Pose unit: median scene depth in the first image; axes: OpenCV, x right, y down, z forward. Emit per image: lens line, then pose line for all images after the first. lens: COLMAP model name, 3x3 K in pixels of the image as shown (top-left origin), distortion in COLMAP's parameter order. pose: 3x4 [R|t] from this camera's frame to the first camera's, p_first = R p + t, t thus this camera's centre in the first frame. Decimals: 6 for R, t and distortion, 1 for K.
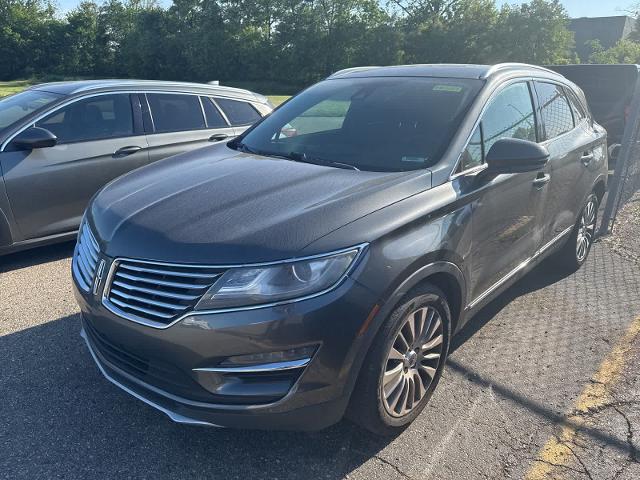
lens RADIAL K [[444.4, 0, 324.8], [0, 444.4, 241.0], [0, 0, 1]] dist [0.006815, -0.003995]
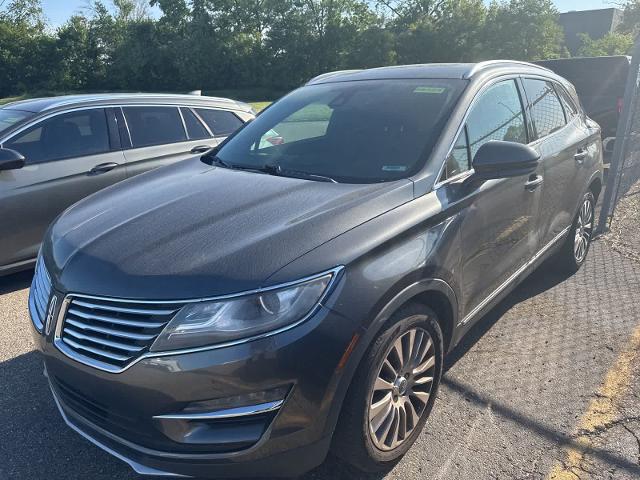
lens RADIAL K [[444.3, 0, 329.5], [0, 444.3, 241.0], [0, 0, 1]] dist [0.004231, -0.002918]
pose [[0.998949, -0.044944, 0.008952, 0.032136], [0.045009, 0.998961, -0.007154, -0.020690], [-0.008621, 0.007550, 0.999934, 0.049302]]
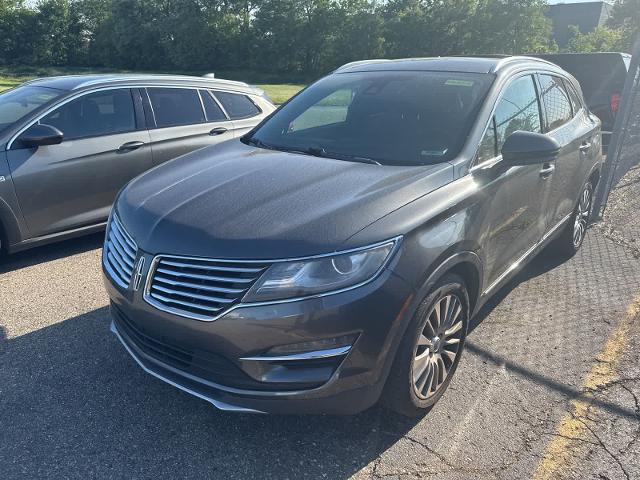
lens RADIAL K [[443.6, 0, 321.0], [0, 443.6, 243.8], [0, 0, 1]] dist [0.008367, -0.009053]
pose [[0.999320, -0.020652, 0.030557, -0.063462], [0.019753, 0.999371, 0.029447, -0.005433], [-0.031146, -0.028823, 0.999099, -0.021220]]
